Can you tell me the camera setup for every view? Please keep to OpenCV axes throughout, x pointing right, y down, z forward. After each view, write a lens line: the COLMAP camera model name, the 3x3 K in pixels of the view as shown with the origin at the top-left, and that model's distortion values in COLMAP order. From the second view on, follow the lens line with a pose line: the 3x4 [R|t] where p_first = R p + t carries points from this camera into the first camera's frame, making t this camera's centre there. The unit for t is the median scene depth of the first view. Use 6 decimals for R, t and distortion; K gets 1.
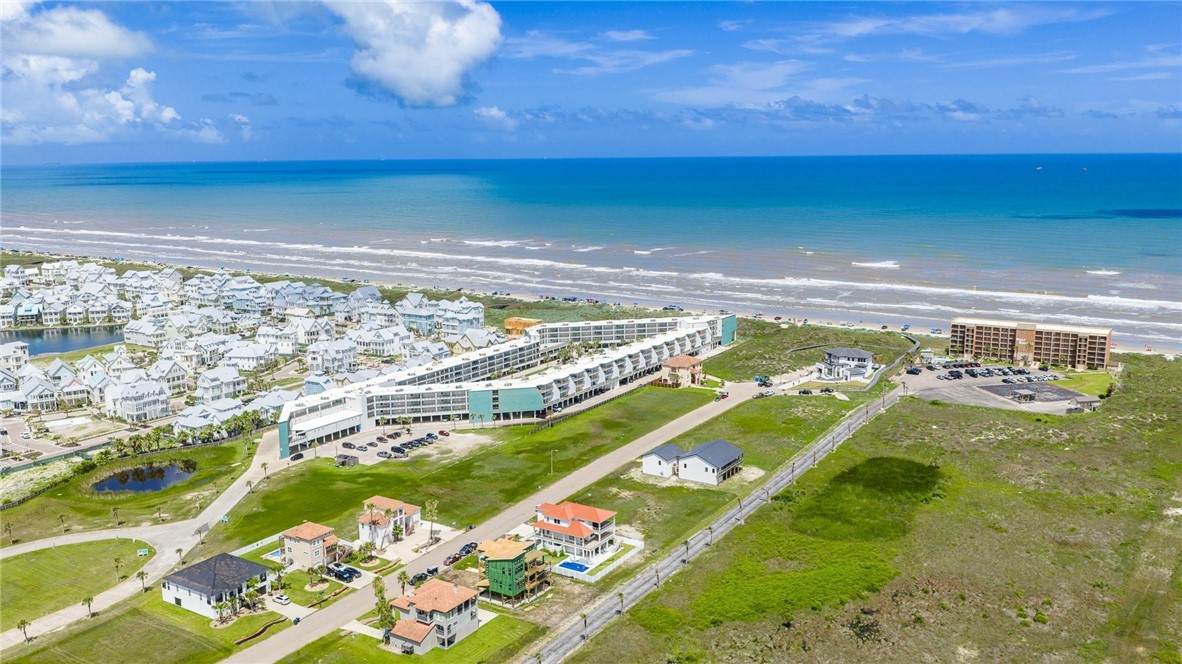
lens RADIAL K [[980.5, 0, 595.8], [0, 980.5, 334.1], [0, 0, 1]] dist [0.026926, -0.057435]
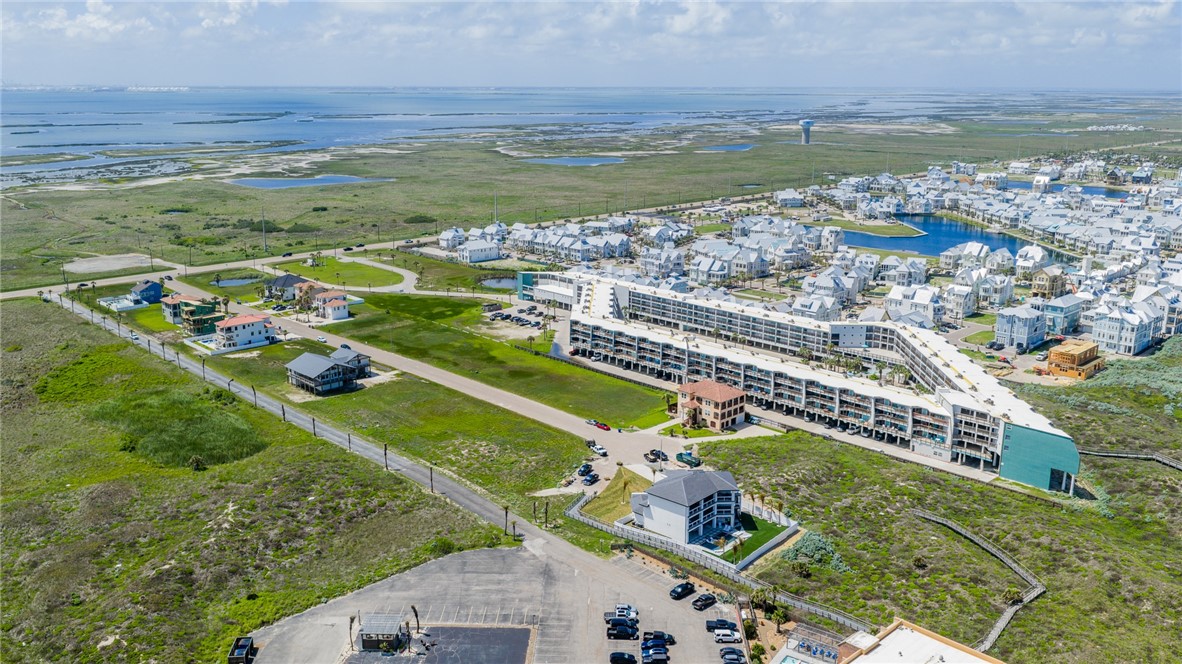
lens RADIAL K [[980.5, 0, 595.8], [0, 980.5, 334.1], [0, 0, 1]] dist [0.026926, -0.057435]
pose [[-0.239087, 0.249742, -0.938332, 0.843009], [-0.176233, 0.939147, 0.294863, -0.221140], [0.954871, 0.235863, -0.180525, 1.215733]]
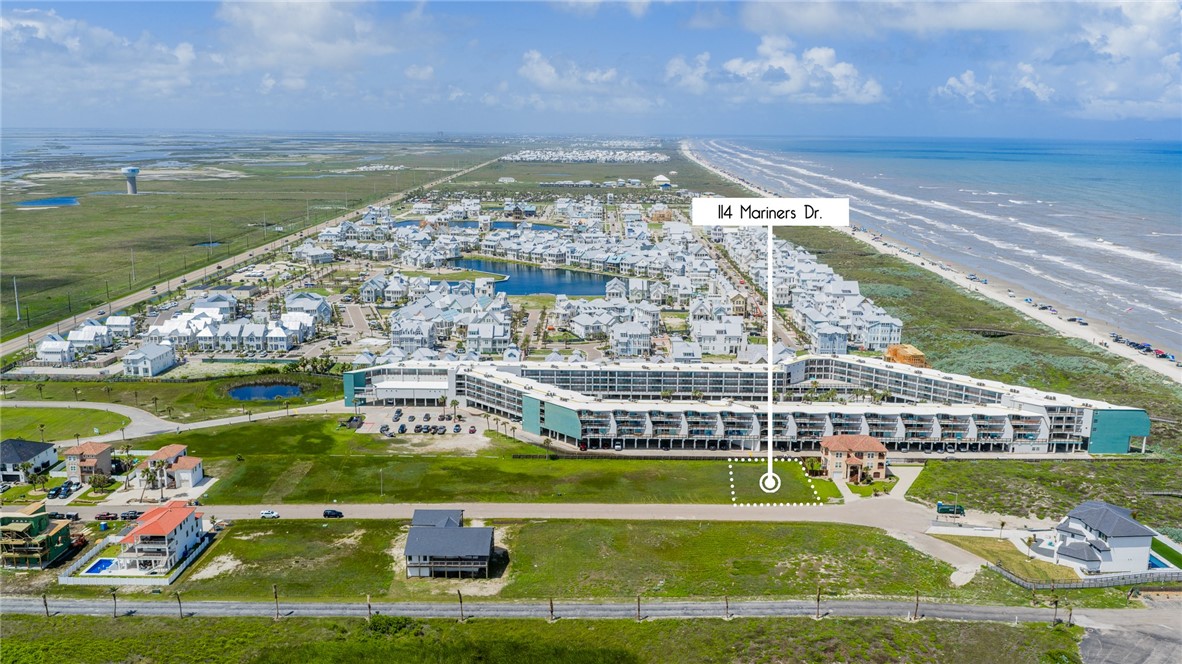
lens RADIAL K [[980.5, 0, 595.8], [0, 980.5, 334.1], [0, 0, 1]] dist [0.026926, -0.057435]
pose [[0.528884, 0.188307, -0.827540, 0.629077], [-0.167649, 0.979042, 0.115636, -0.108784], [0.831971, 0.077578, 0.549369, 0.562556]]
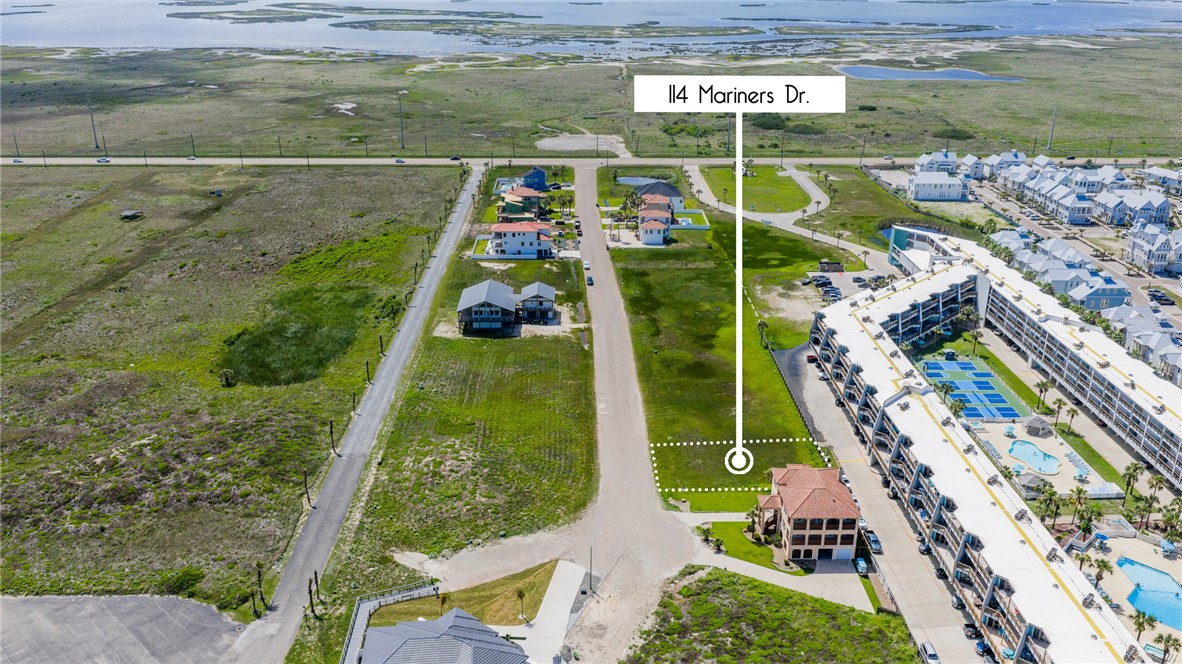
lens RADIAL K [[980.5, 0, 595.8], [0, 980.5, 334.1], [0, 0, 1]] dist [0.026926, -0.057435]
pose [[-0.834039, 0.200896, -0.513829, 0.414573], [-0.101460, 0.859609, 0.500778, -0.253583], [0.542296, 0.469802, -0.696564, 1.407563]]
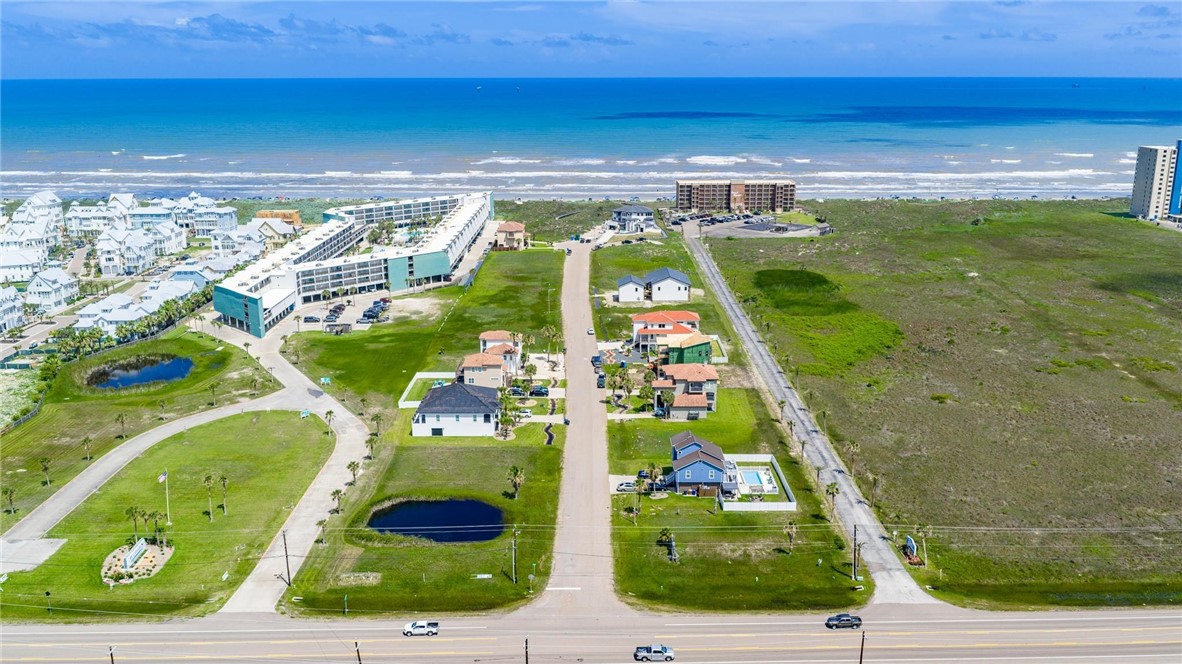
lens RADIAL K [[980.5, 0, 595.8], [0, 980.5, 334.1], [0, 0, 1]] dist [0.026926, -0.057435]
pose [[0.842941, -0.130172, 0.522021, -0.479670], [0.091750, 0.990856, 0.098927, 0.054233], [-0.530126, -0.035494, 0.847176, 0.045079]]
